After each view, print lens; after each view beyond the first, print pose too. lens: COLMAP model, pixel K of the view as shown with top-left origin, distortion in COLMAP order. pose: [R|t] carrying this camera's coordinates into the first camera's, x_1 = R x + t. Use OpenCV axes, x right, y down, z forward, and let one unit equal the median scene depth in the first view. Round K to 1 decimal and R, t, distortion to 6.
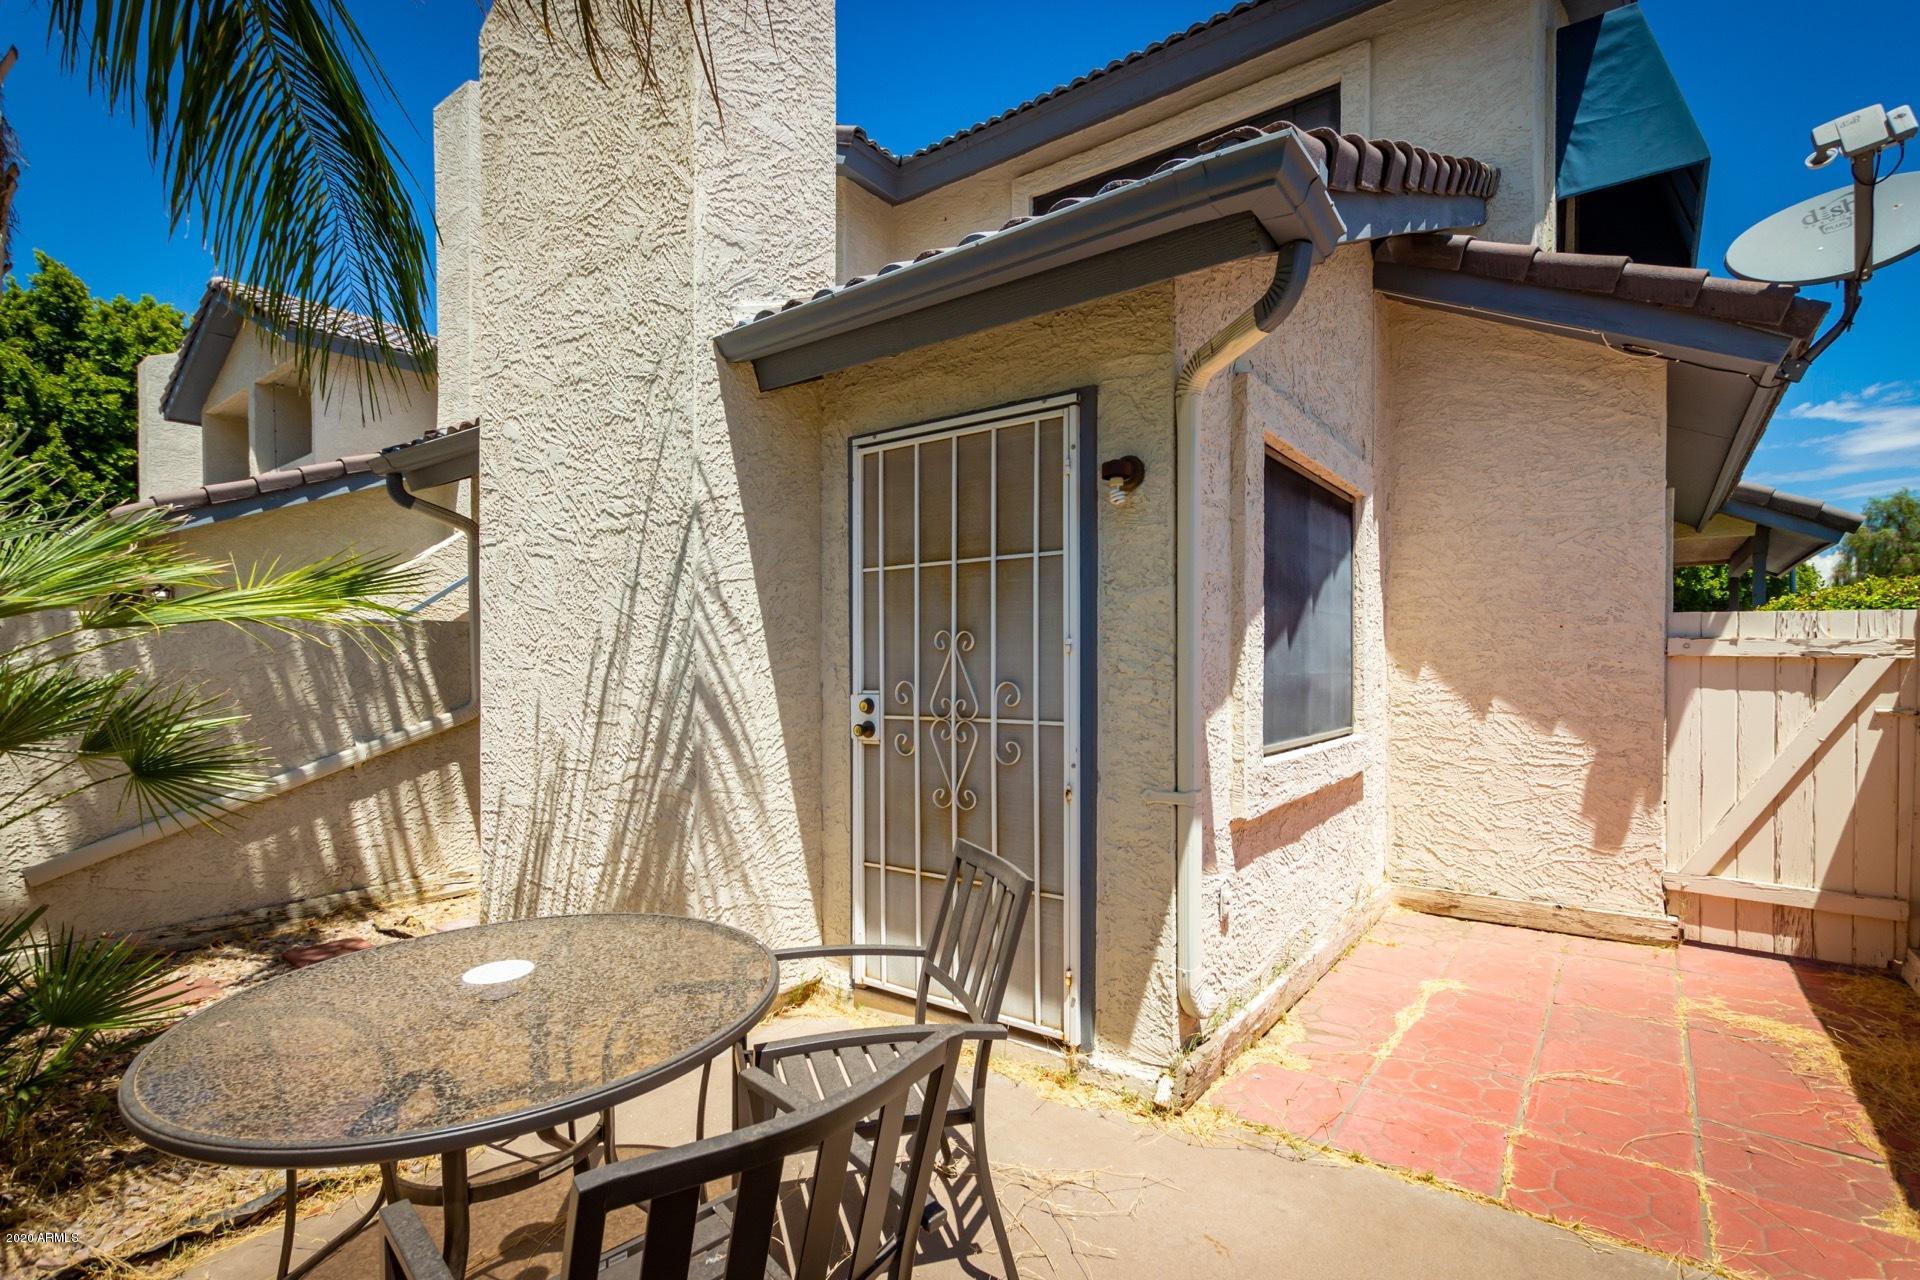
lens RADIAL K [[885.1, 0, 958.6], [0, 885.1, 641.7], [0, 0, 1]] dist [0.000835, -0.000686]
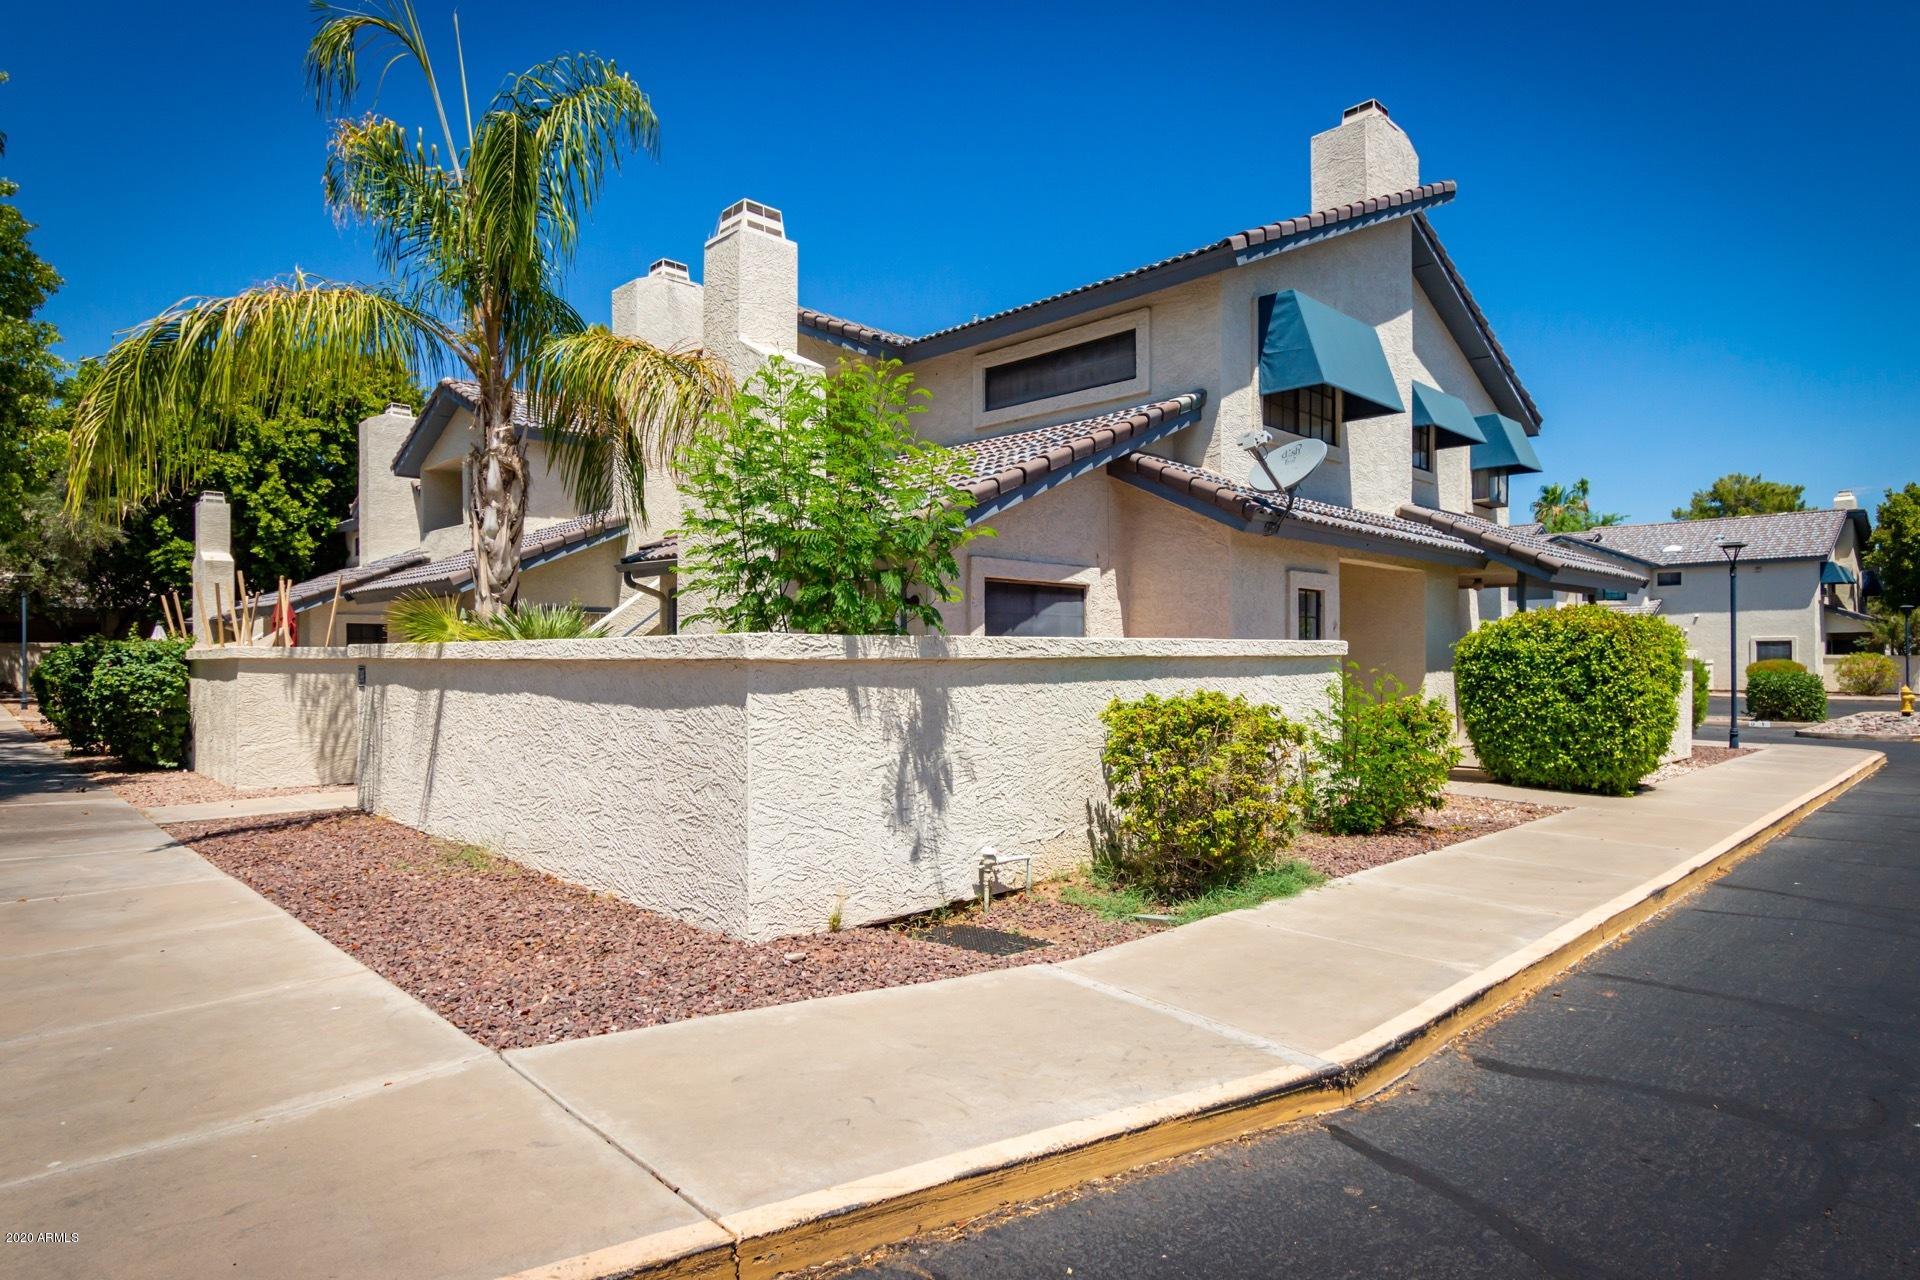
lens RADIAL K [[1051.8, 0, 962.0], [0, 1051.8, 647.3], [0, 0, 1]] dist [0.005844, 0.000980]
pose [[0.989626, -0.004803, -0.143585, 0.097049], [0.006951, 0.999871, 0.014460, -0.010800], [0.143497, -0.015308, 0.989532, -0.273478]]
